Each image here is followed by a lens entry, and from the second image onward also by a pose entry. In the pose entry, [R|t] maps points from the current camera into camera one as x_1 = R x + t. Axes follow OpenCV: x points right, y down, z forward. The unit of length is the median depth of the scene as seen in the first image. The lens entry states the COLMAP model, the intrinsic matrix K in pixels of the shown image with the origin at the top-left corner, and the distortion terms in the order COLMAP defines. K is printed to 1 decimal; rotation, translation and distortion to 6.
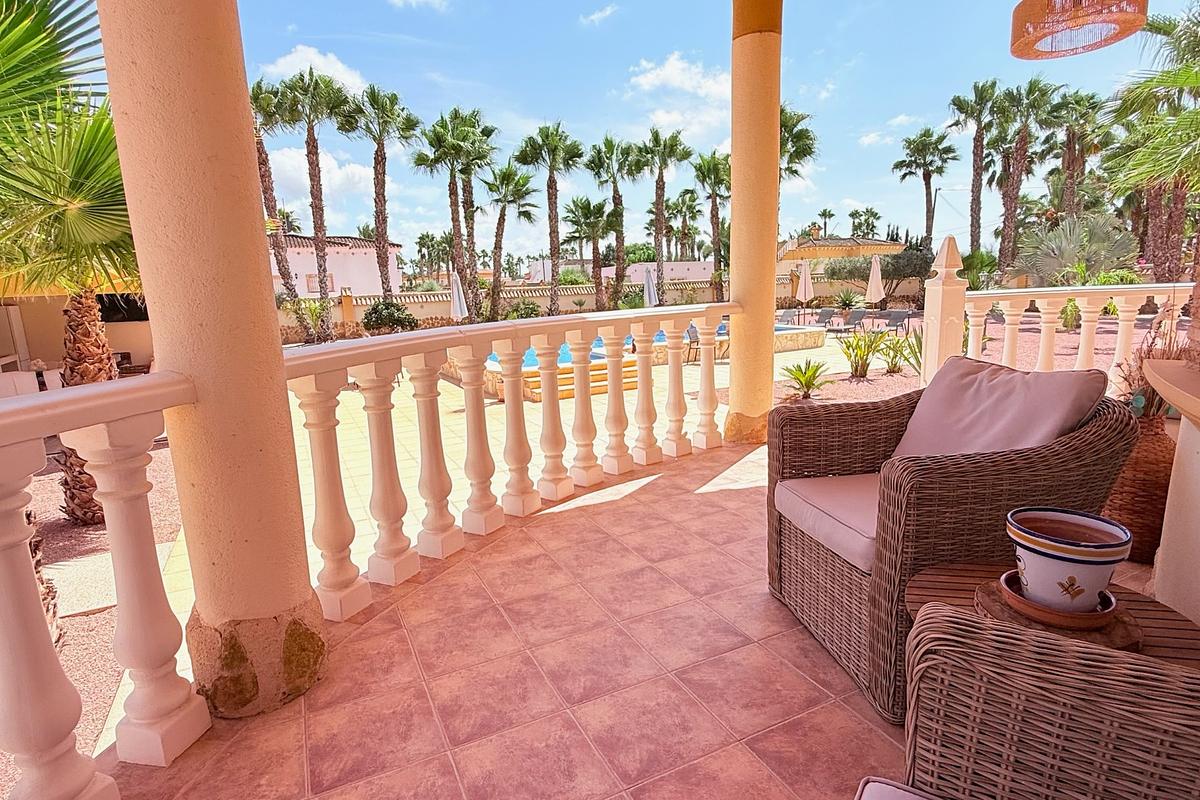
lens RADIAL K [[638.6, 0, 600.0], [0, 638.6, 400.0], [0, 0, 1]] dist [-0.003188, -0.000087]
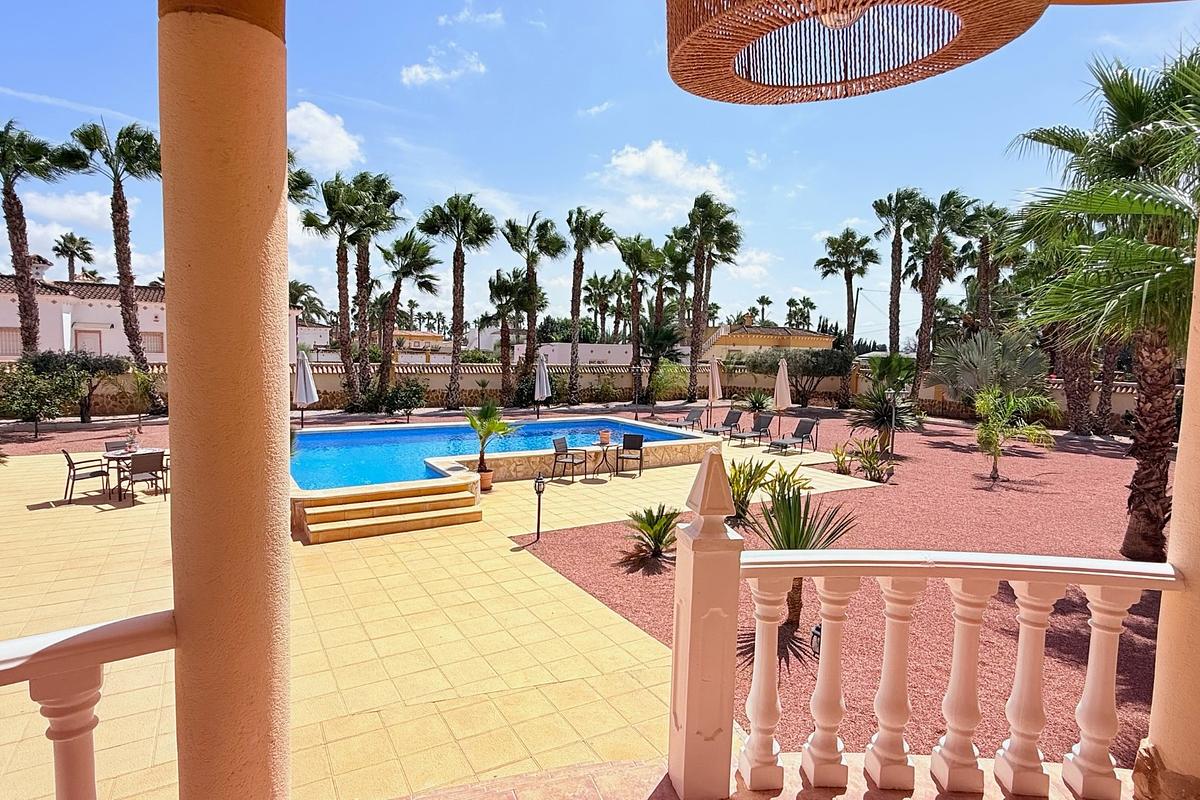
lens RADIAL K [[638.6, 0, 600.0], [0, 638.6, 400.0], [0, 0, 1]] dist [-0.003188, -0.000087]
pose [[0.995117, 0.055350, 0.081721, 0.058867], [-0.046361, 0.993063, -0.108062, -0.034110], [-0.087136, 0.103746, 0.990780, 0.069150]]
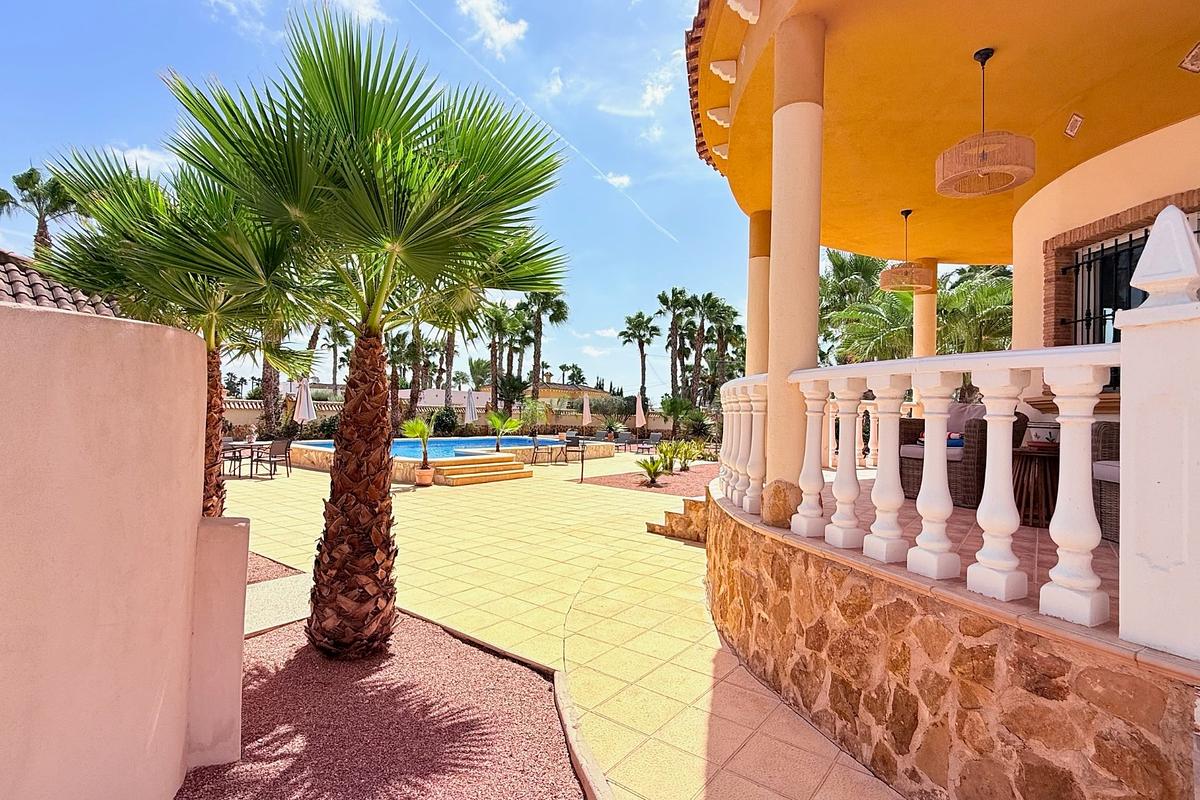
lens RADIAL K [[567.6, 0, 600.0], [0, 567.6, 400.0], [0, 0, 1]] dist [-0.000591, -0.000620]
pose [[0.895803, 0.070937, 0.438754, -0.113882], [0.023451, 0.978262, -0.206044, 0.024727], [-0.443832, 0.194864, 0.874666, -0.027177]]
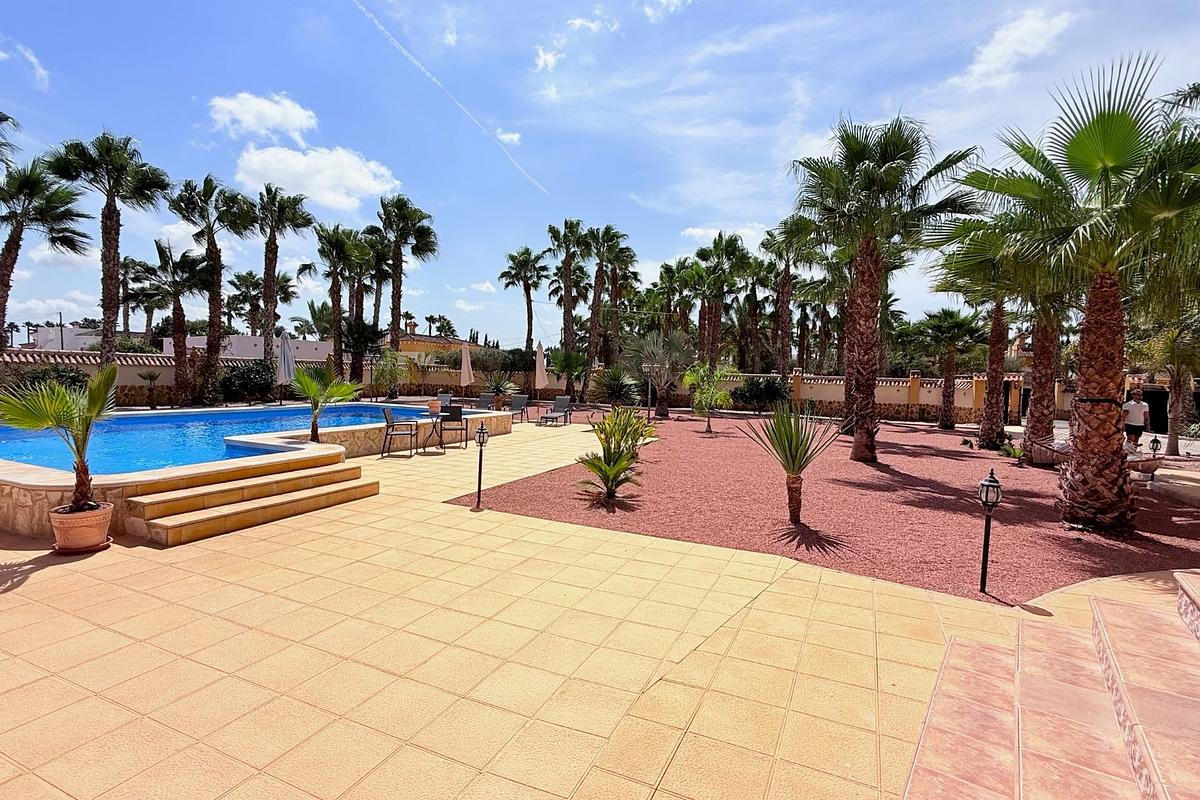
lens RADIAL K [[567.6, 0, 600.0], [0, 567.6, 400.0], [0, 0, 1]] dist [-0.000591, -0.000620]
pose [[0.773675, 0.031334, 0.632807, -0.041816], [0.059341, 0.990802, -0.121611, -0.011703], [-0.630798, 0.131639, 0.764700, 0.153339]]
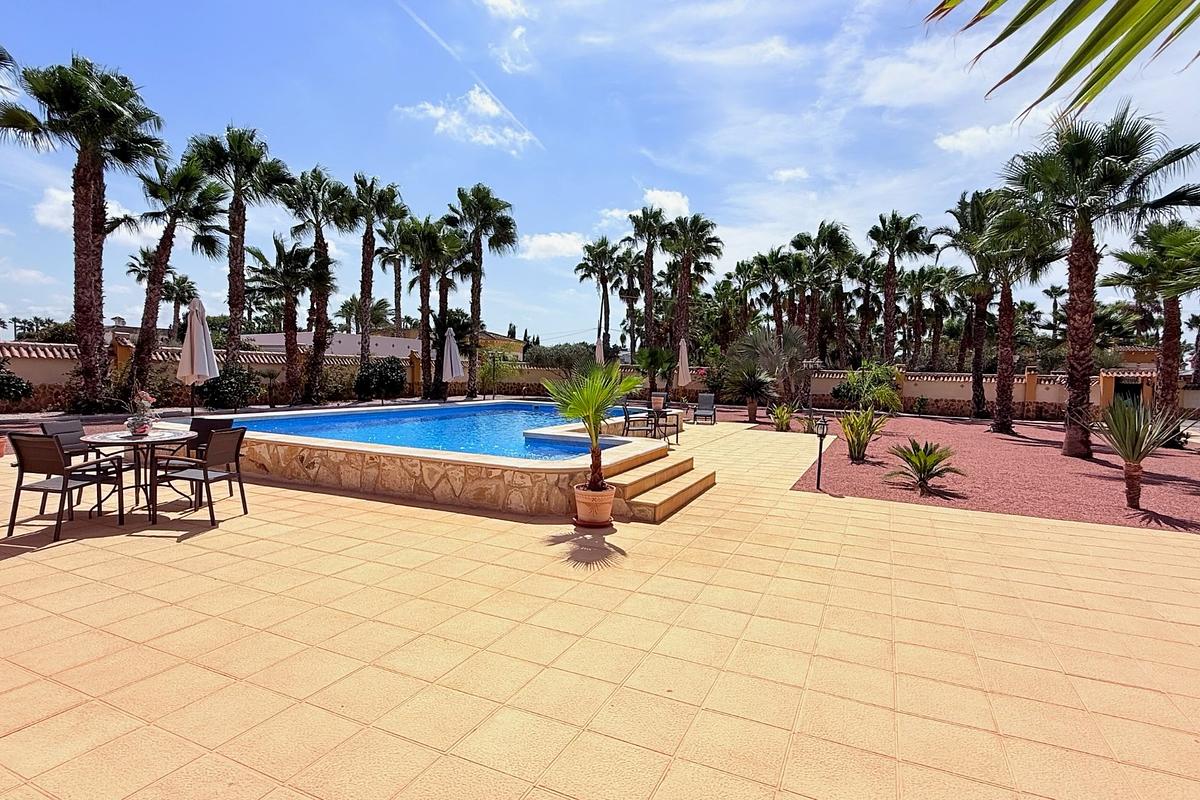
lens RADIAL K [[618.9, 0, 604.7], [0, 618.9, 397.1], [0, 0, 1]] dist [-0.000621, -0.000121]
pose [[0.782367, 0.032586, 0.621965, -0.161788], [0.059864, 0.990072, -0.127174, -0.012799], [-0.619934, 0.136730, 0.772649, 0.206966]]
